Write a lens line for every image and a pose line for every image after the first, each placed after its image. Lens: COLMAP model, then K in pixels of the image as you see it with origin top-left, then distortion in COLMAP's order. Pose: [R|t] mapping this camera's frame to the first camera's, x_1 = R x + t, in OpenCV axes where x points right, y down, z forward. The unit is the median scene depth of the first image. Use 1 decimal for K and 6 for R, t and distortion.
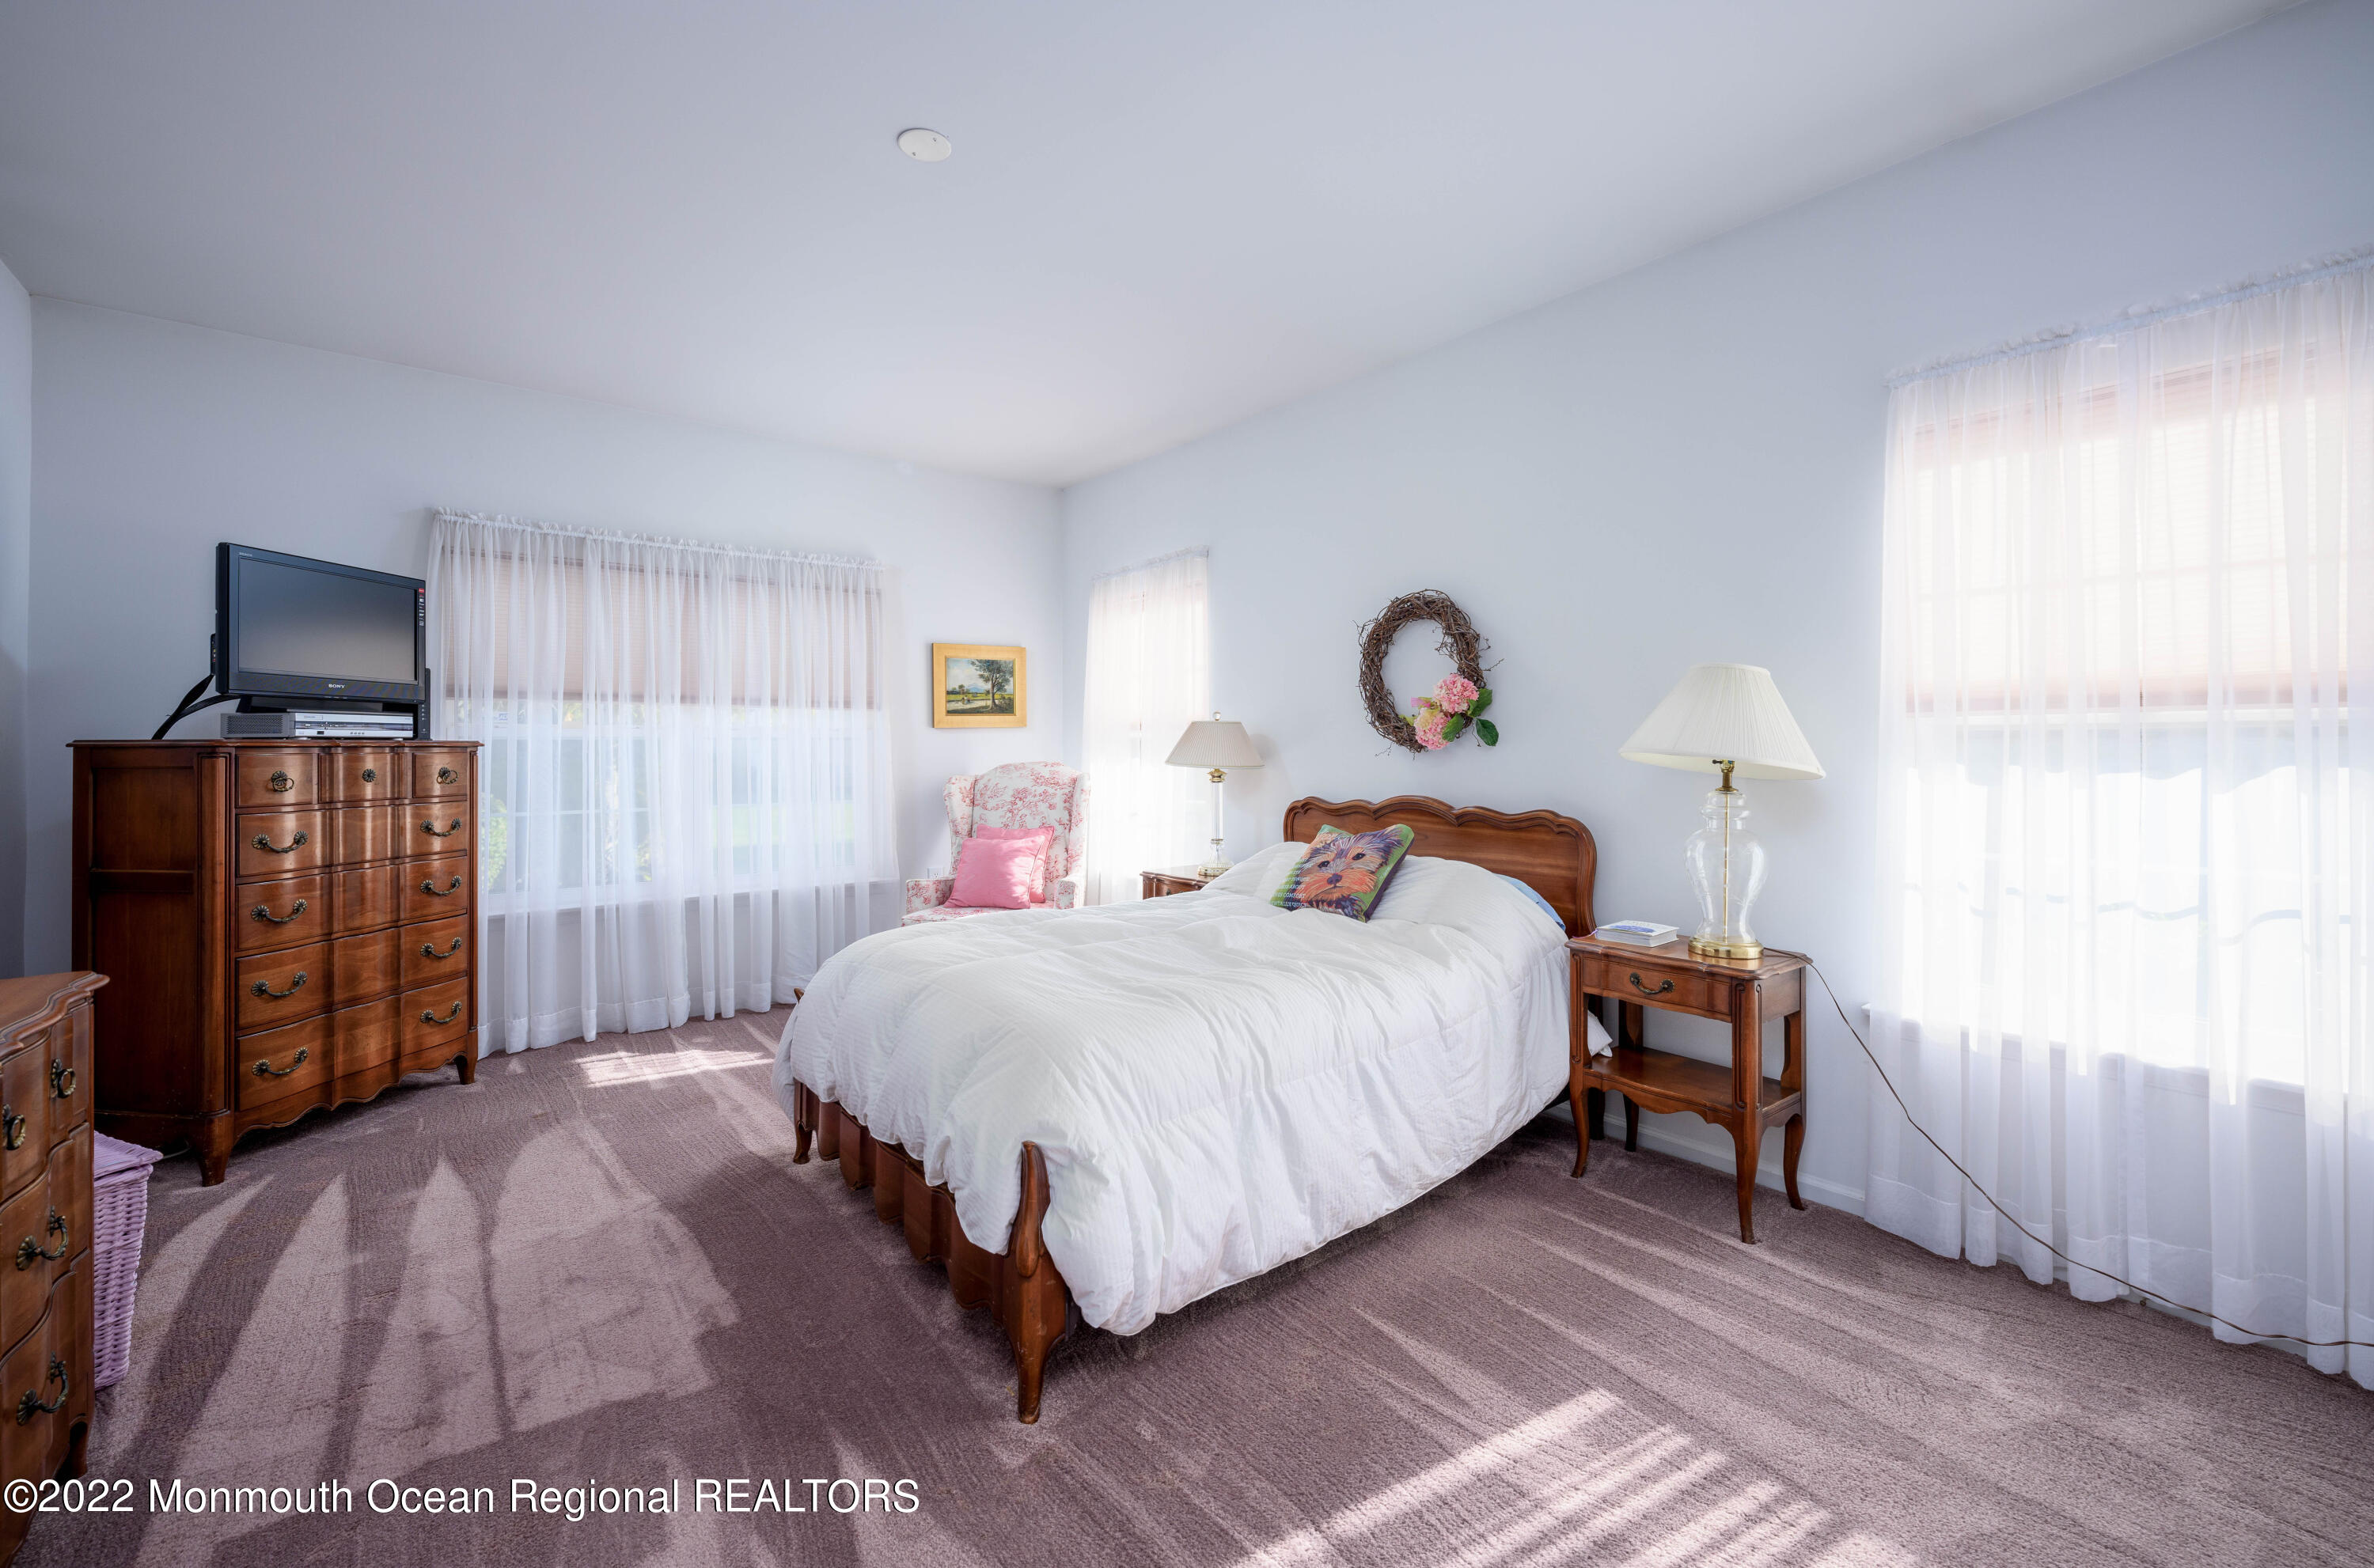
lens RADIAL K [[956.7, 0, 1184.0], [0, 956.7, 744.0], [0, 0, 1]] dist [0.000709, 0.000002]
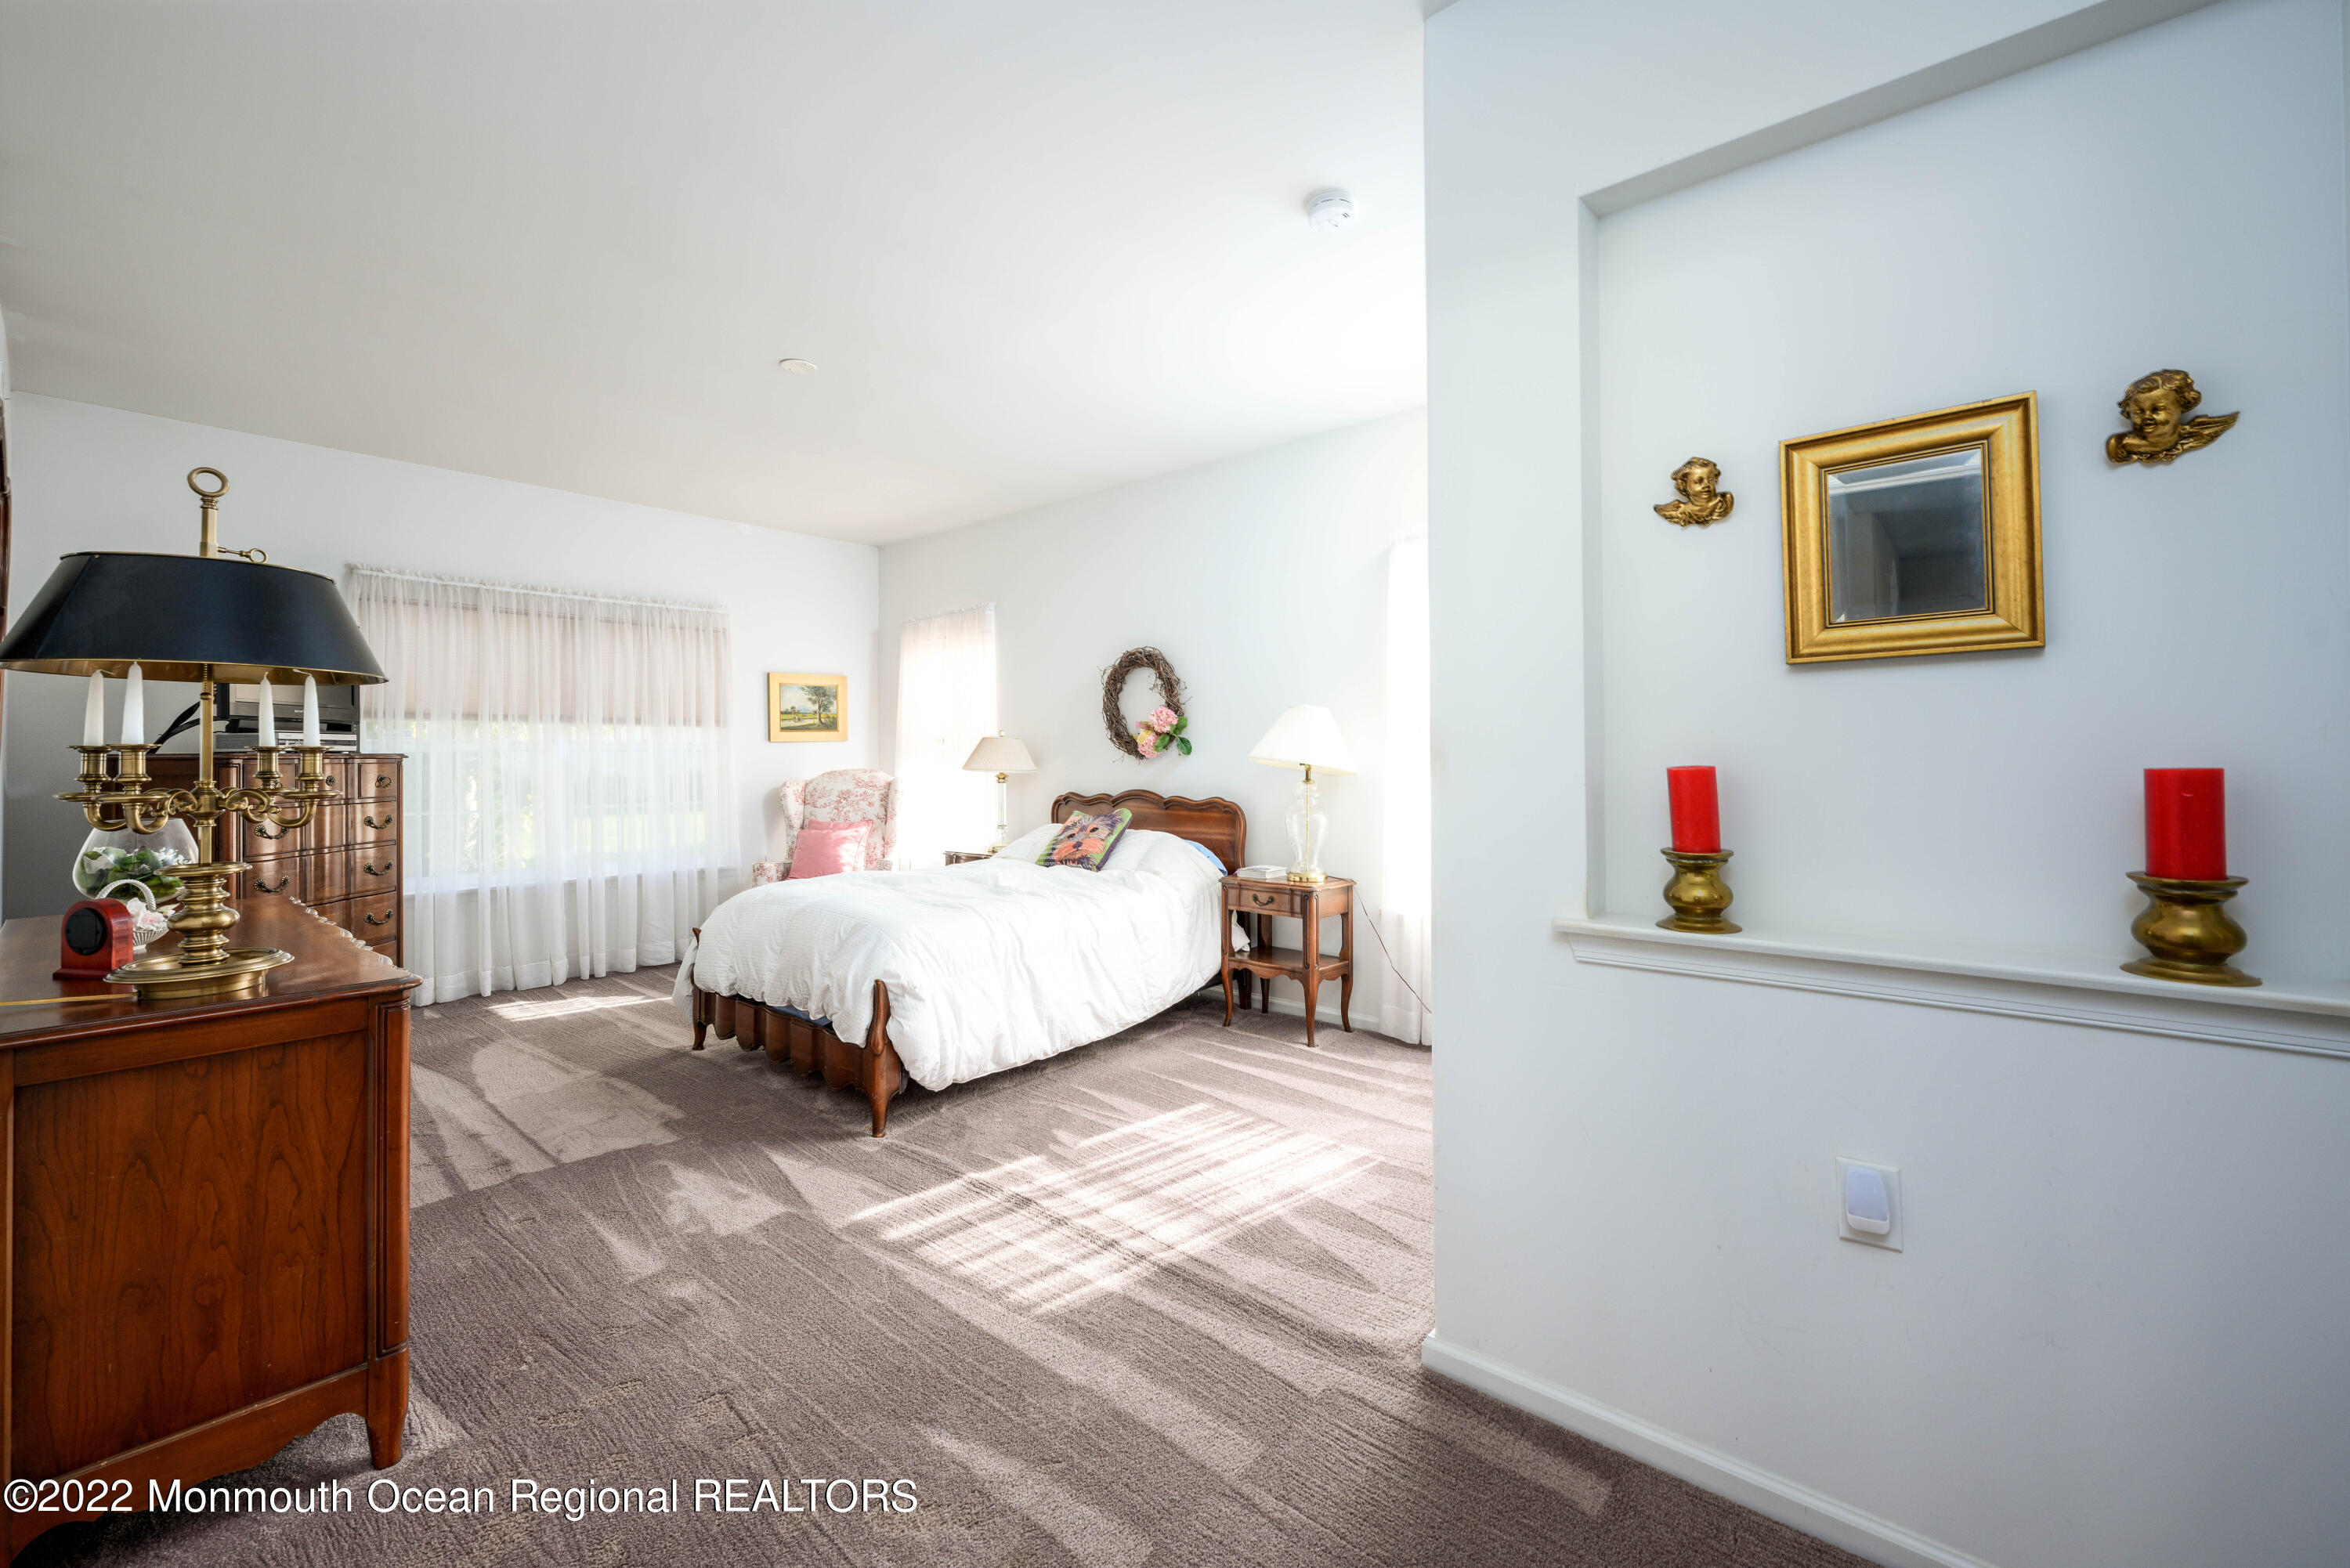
lens RADIAL K [[948.1, 0, 1163.4], [0, 948.1, 754.1], [0, 0, 1]] dist [-0.002278, -0.000137]
pose [[0.983475, -0.002859, 0.181020, 0.021668], [0.002823, 0.999996, 0.000455, -0.000056], [-0.181020, 0.000064, 0.983479, -0.451029]]
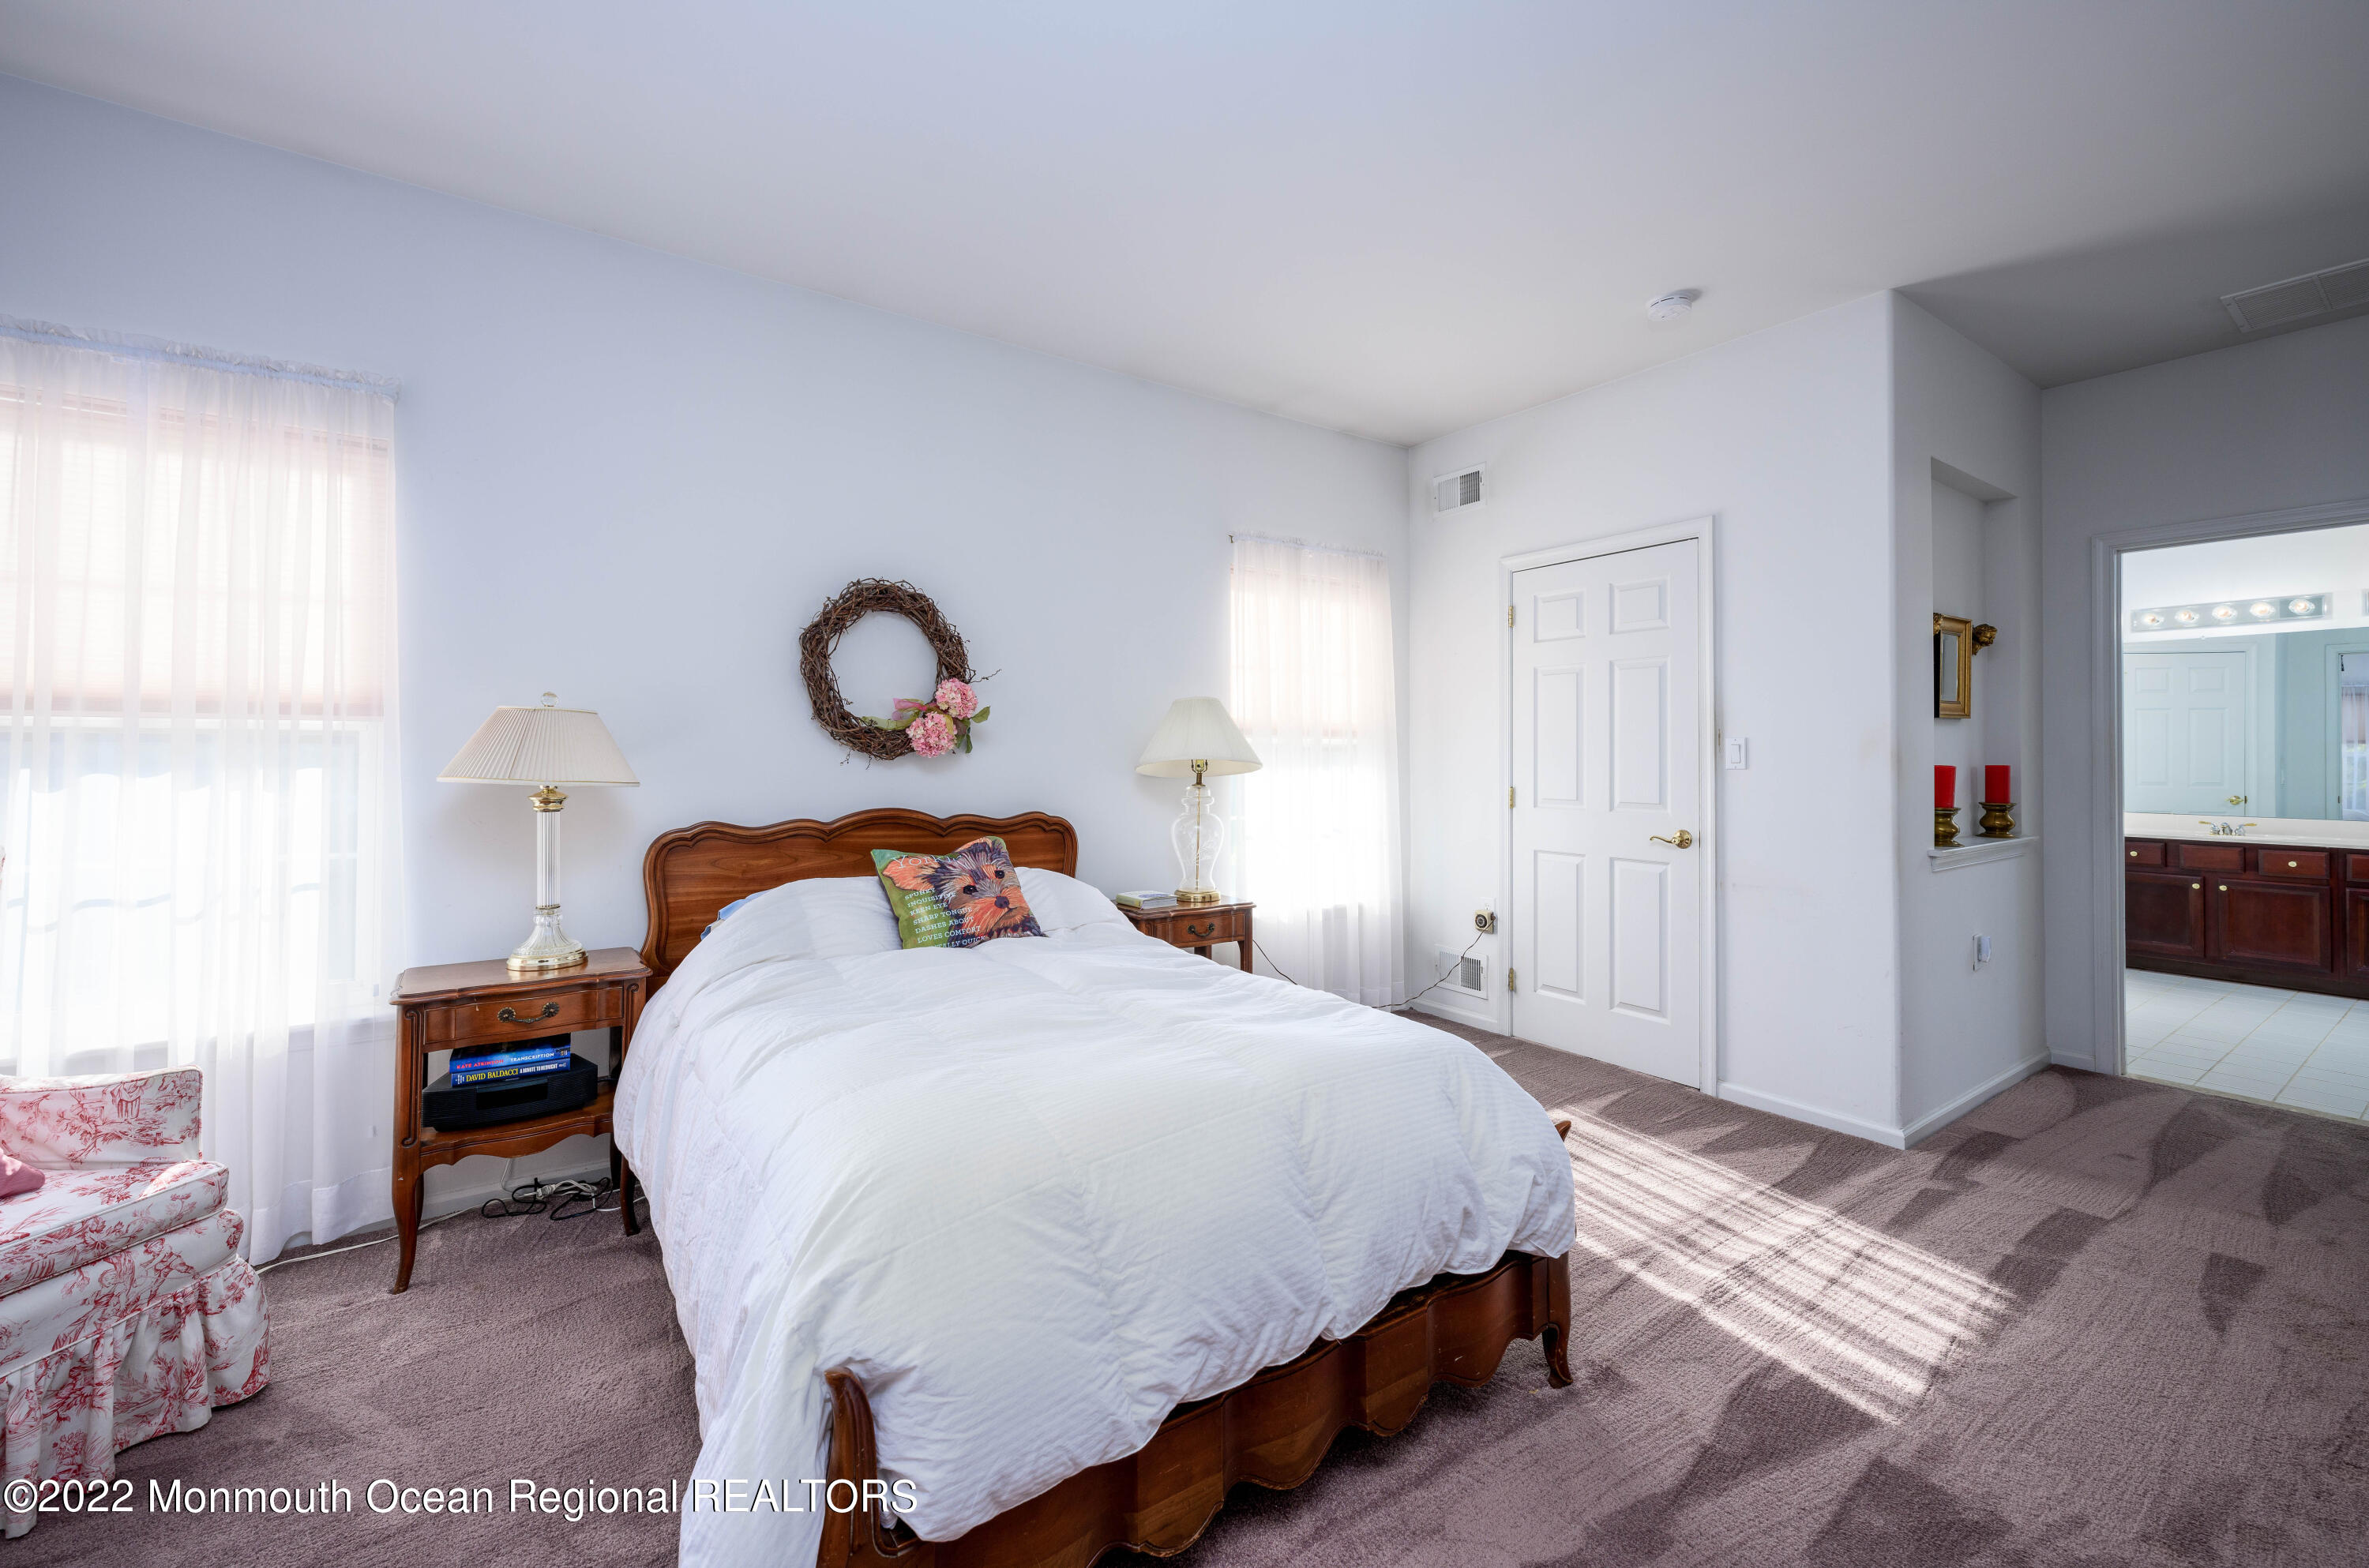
lens RADIAL K [[954.7, 0, 1181.5], [0, 954.7, 744.0], [0, 0, 1]] dist [0.000709, 0.000002]
pose [[0.096640, 0.016974, 0.995175, -0.670588], [-0.009631, 0.999824, -0.016118, 0.006846], [-0.995273, -0.008027, 0.096787, 0.703587]]
